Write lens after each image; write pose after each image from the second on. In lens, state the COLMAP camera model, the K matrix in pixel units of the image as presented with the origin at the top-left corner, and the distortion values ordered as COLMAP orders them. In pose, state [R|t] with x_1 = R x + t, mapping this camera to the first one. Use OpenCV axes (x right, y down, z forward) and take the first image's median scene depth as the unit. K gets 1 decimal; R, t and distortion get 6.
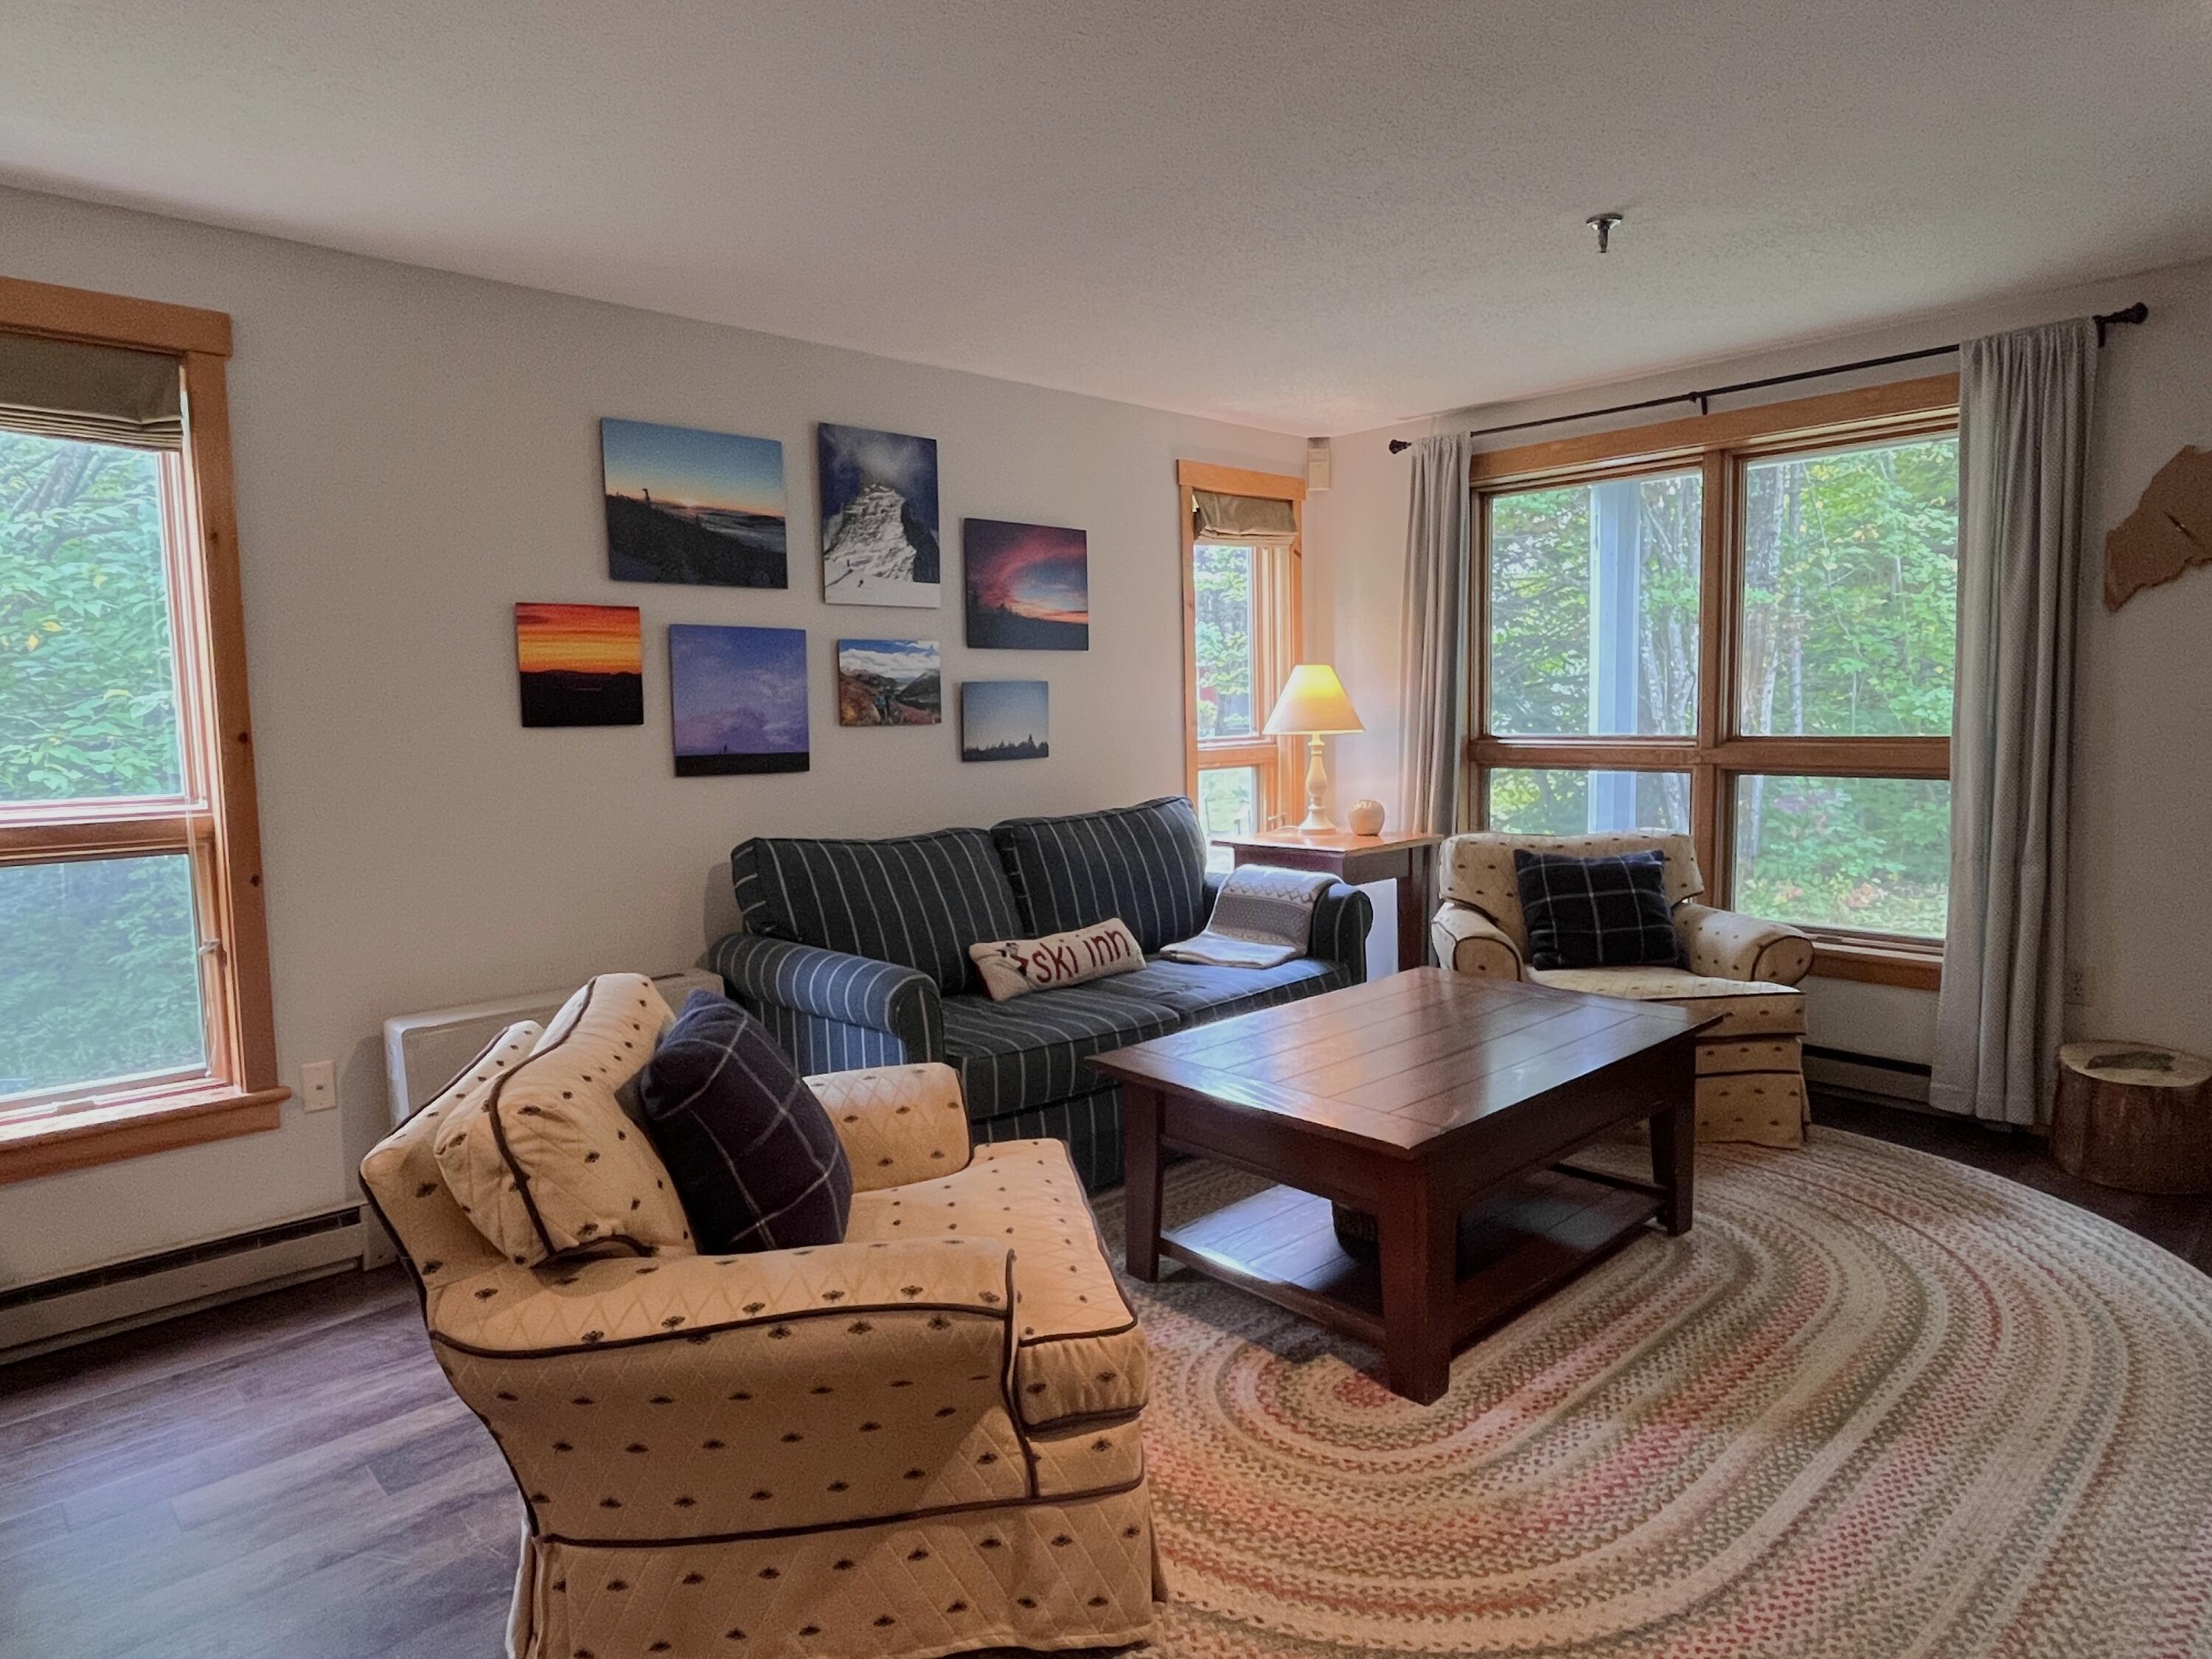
lens RADIAL K [[1292.4, 0, 1106.0], [0, 1292.4, 829.5], [0, 0, 1]] dist [-0.002783, 0.000318]
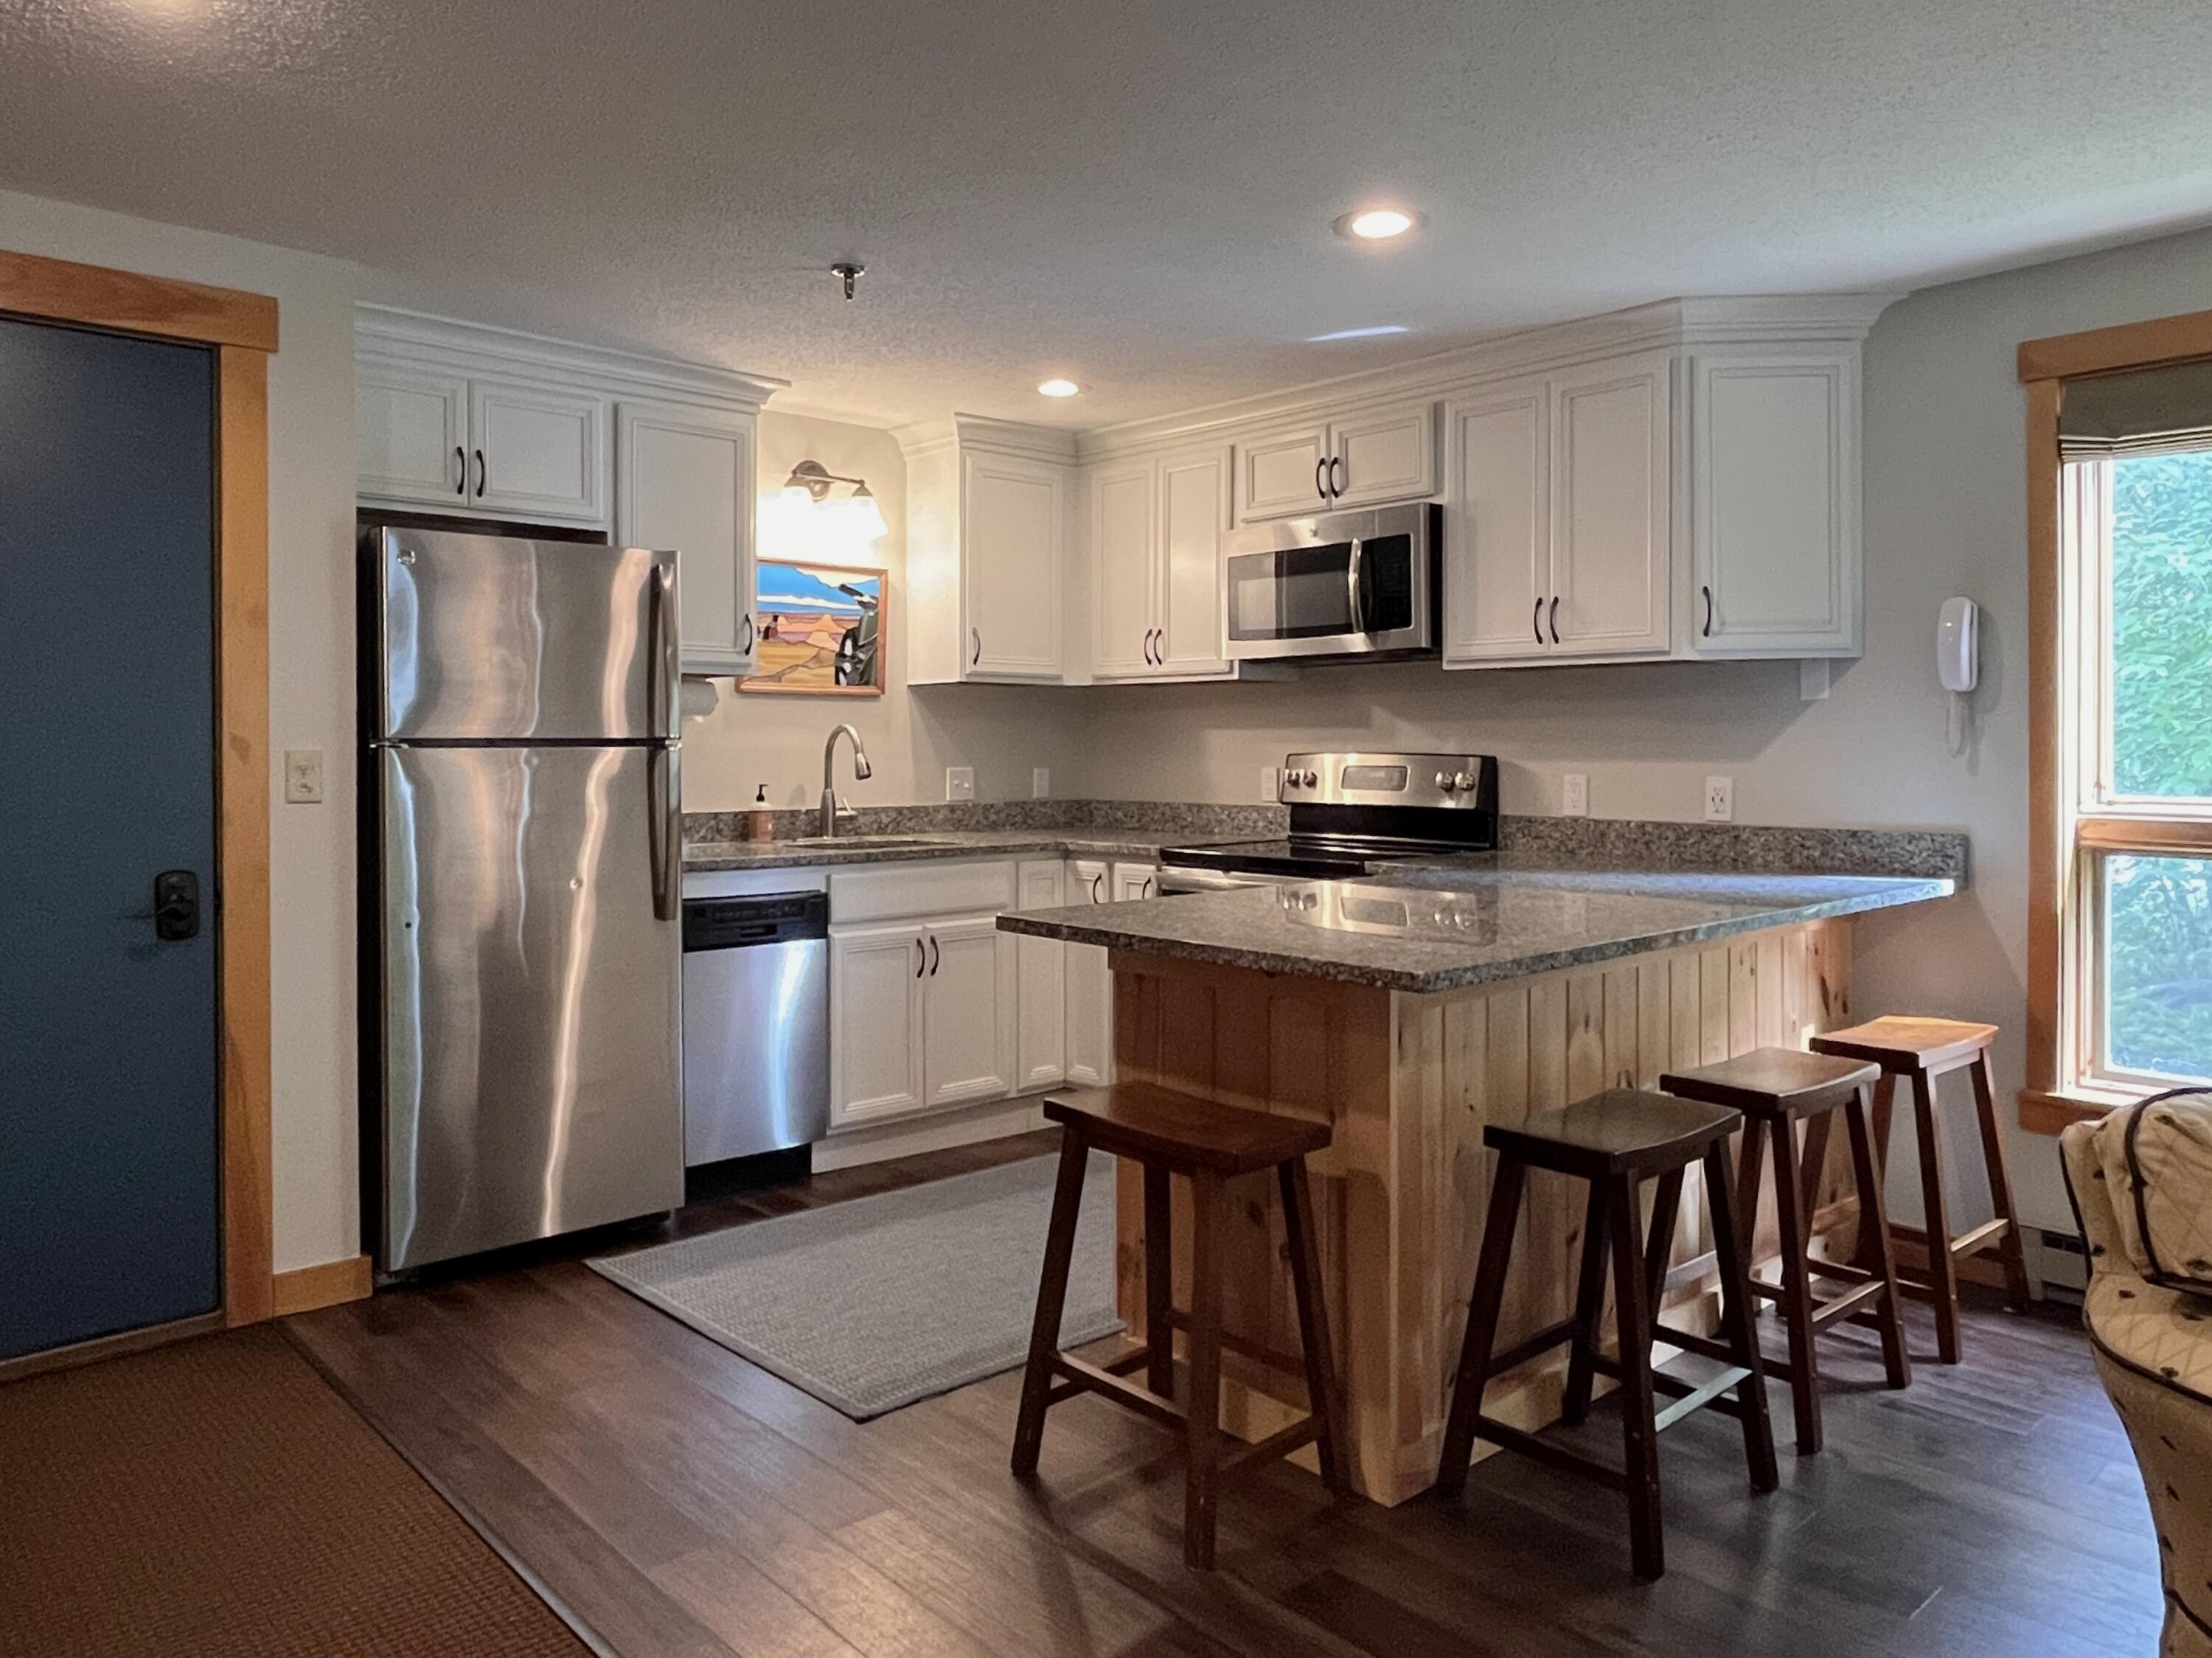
lens RADIAL K [[1518.5, 0, 1098.3], [0, 1518.5, 755.9], [0, 0, 1]] dist [-0.002710, -0.001302]
pose [[-0.014747, 0.023763, -0.999609, 0.292188], [-0.091124, 0.995525, 0.025011, -0.003276], [0.995730, 0.091457, -0.012516, 0.084443]]
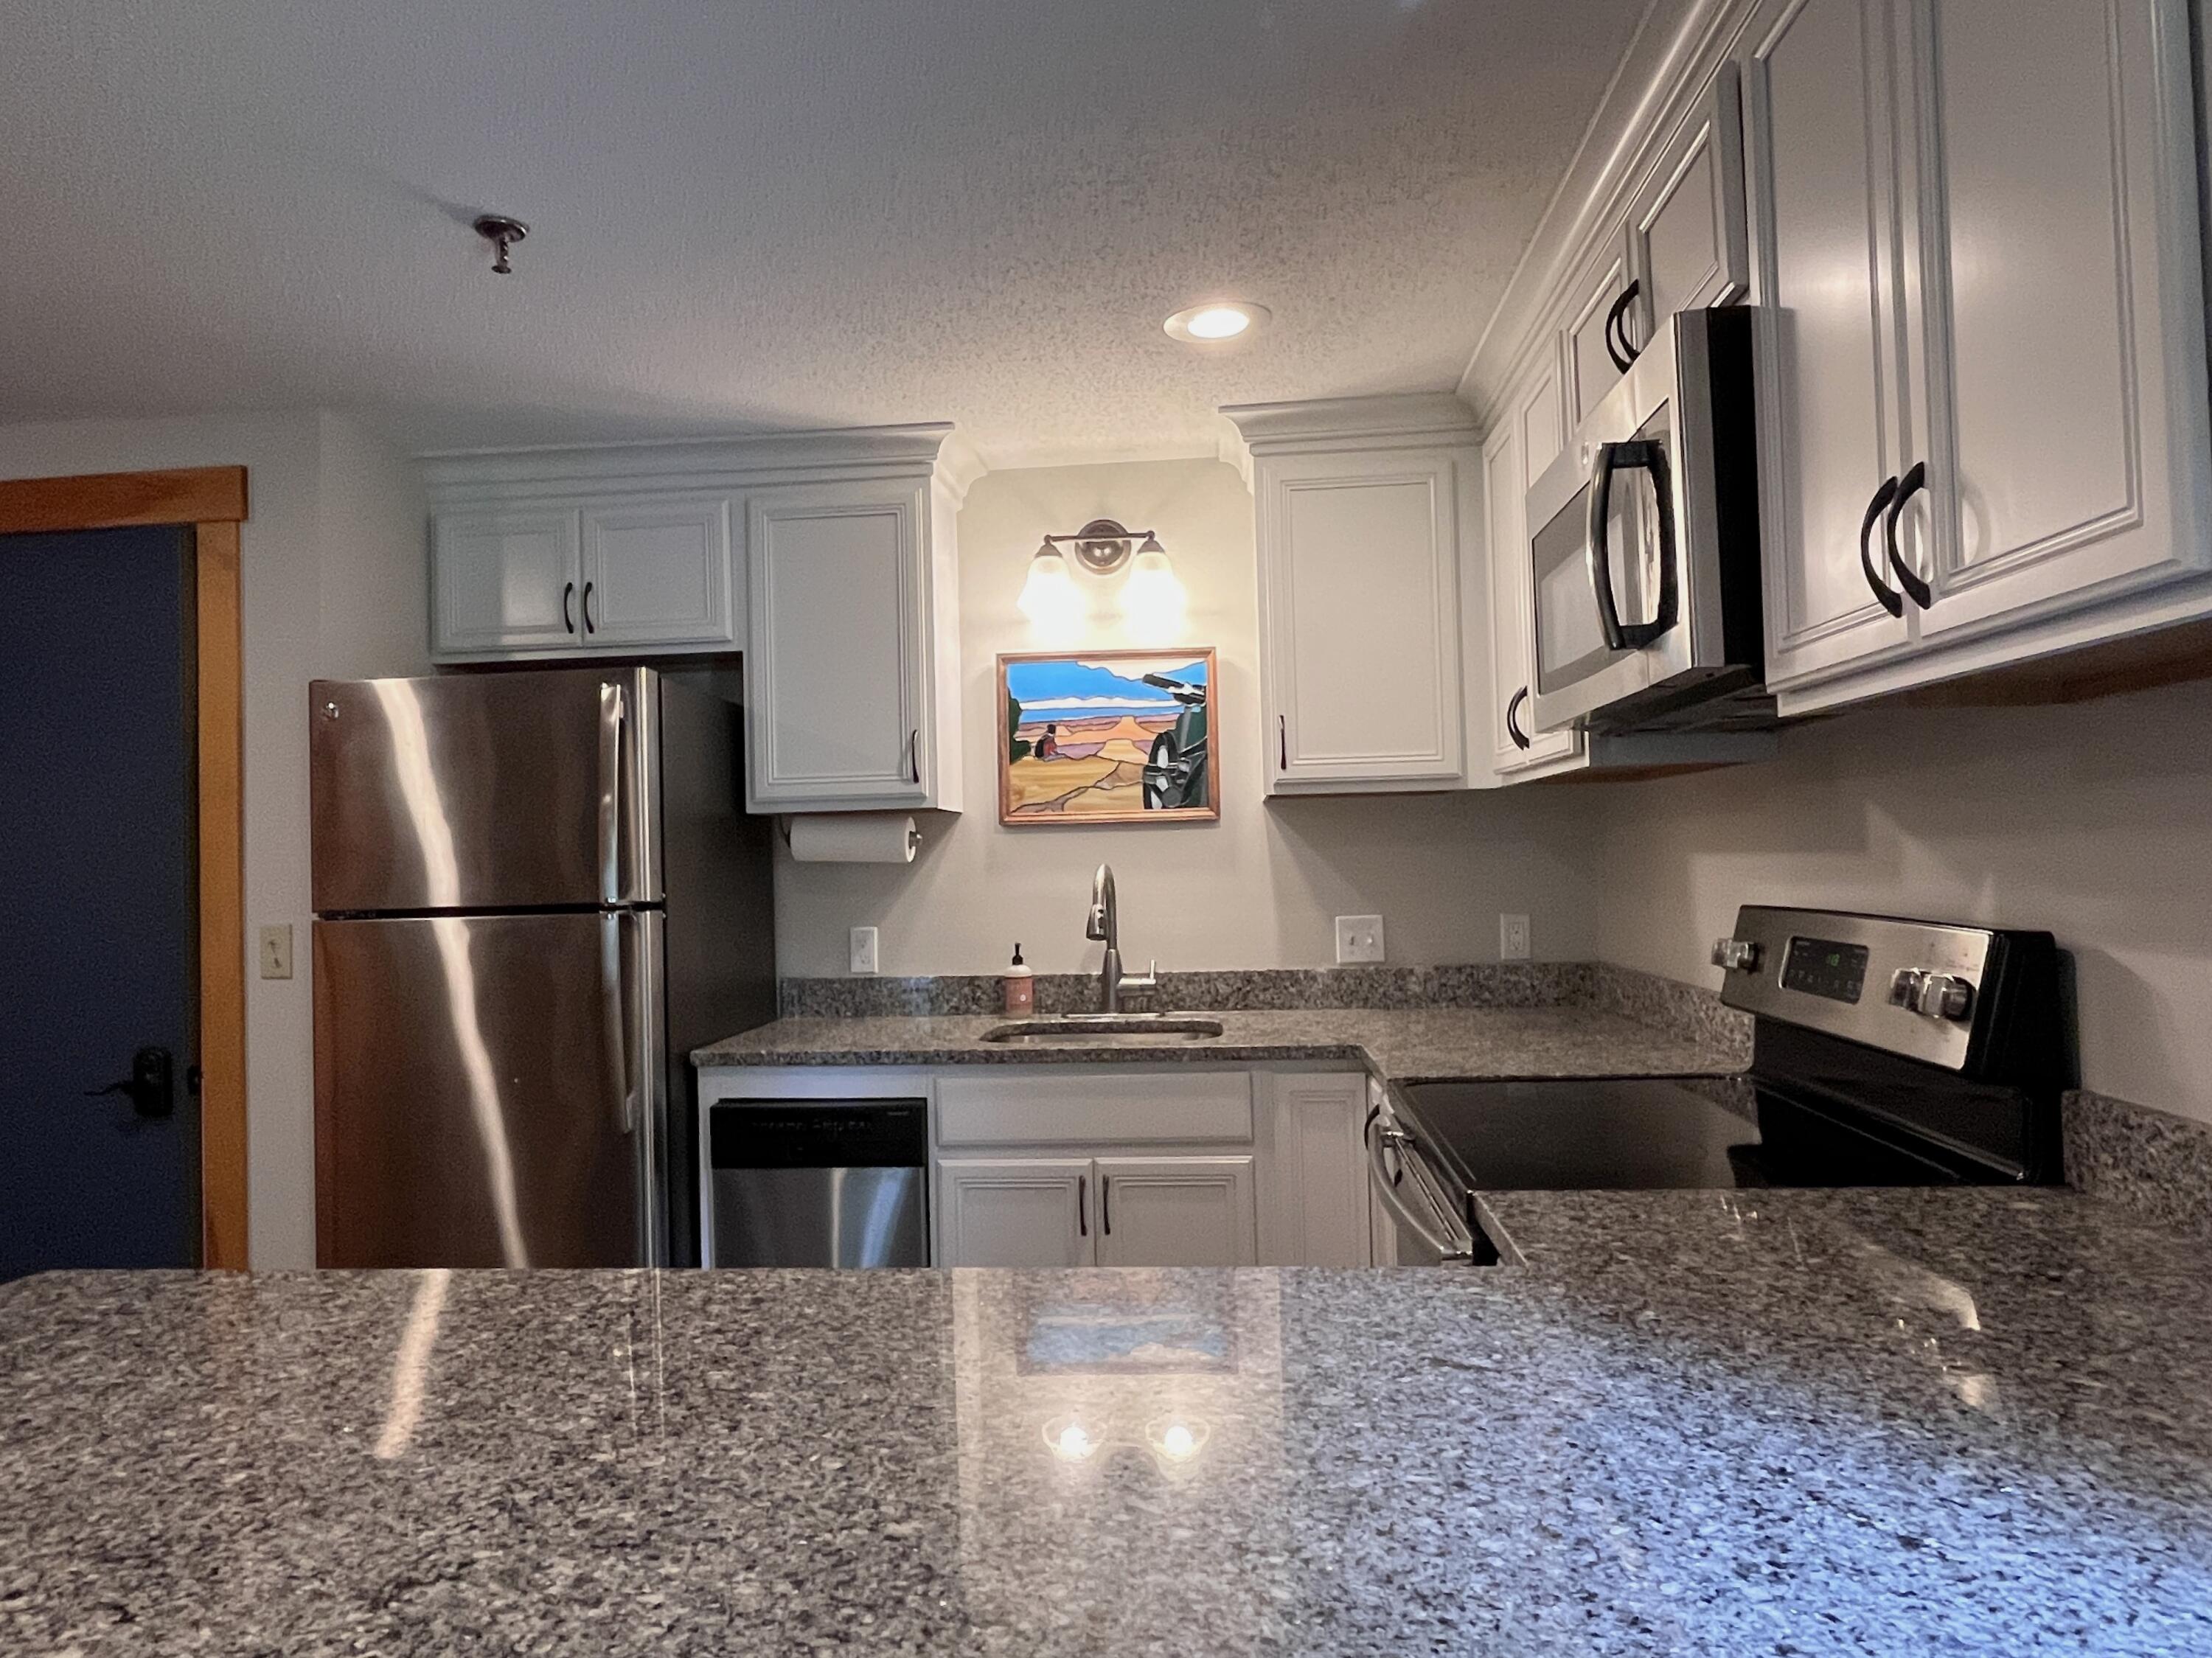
lens RADIAL K [[1369.2, 0, 1104.3], [0, 1369.2, 834.4], [0, 0, 1]] dist [-0.004252, -0.001683]
pose [[-0.743599, 0.025163, -0.668152, -0.423337], [-0.021498, 0.997875, 0.061506, -0.049950], [0.668280, 0.060099, -0.741478, 0.493631]]
